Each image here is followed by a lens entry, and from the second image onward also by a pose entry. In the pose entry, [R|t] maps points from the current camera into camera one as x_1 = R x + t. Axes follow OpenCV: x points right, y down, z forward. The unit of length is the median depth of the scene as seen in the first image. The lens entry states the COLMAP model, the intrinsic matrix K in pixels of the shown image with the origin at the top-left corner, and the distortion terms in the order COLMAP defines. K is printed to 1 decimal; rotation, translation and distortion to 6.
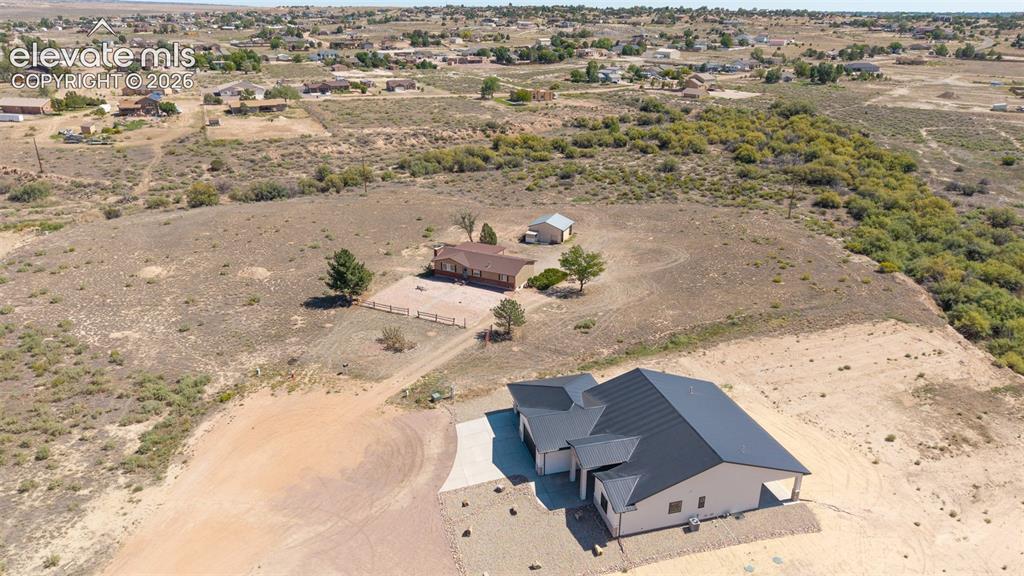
lens RADIAL K [[725.6, 0, 512.0], [0, 725.6, 288.0], [0, 0, 1]] dist [0.025982, -0.031356]
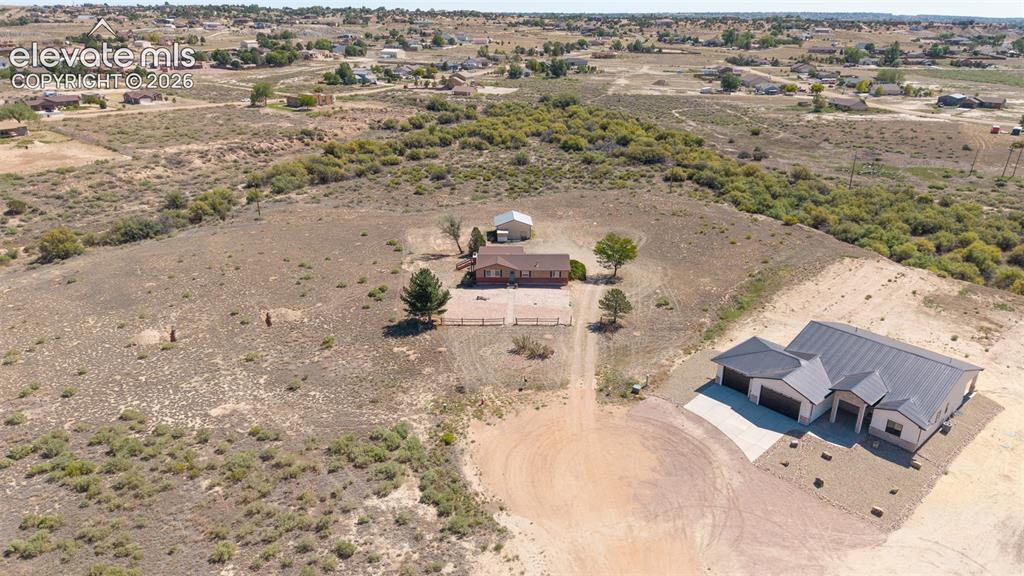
lens RADIAL K [[725.6, 0, 512.0], [0, 725.6, 288.0], [0, 0, 1]] dist [0.025982, -0.031356]
pose [[0.887829, -0.162895, 0.430377, -0.182285], [0.162869, 0.985946, 0.037191, -0.015238], [-0.430387, 0.037076, 0.901883, 0.037668]]
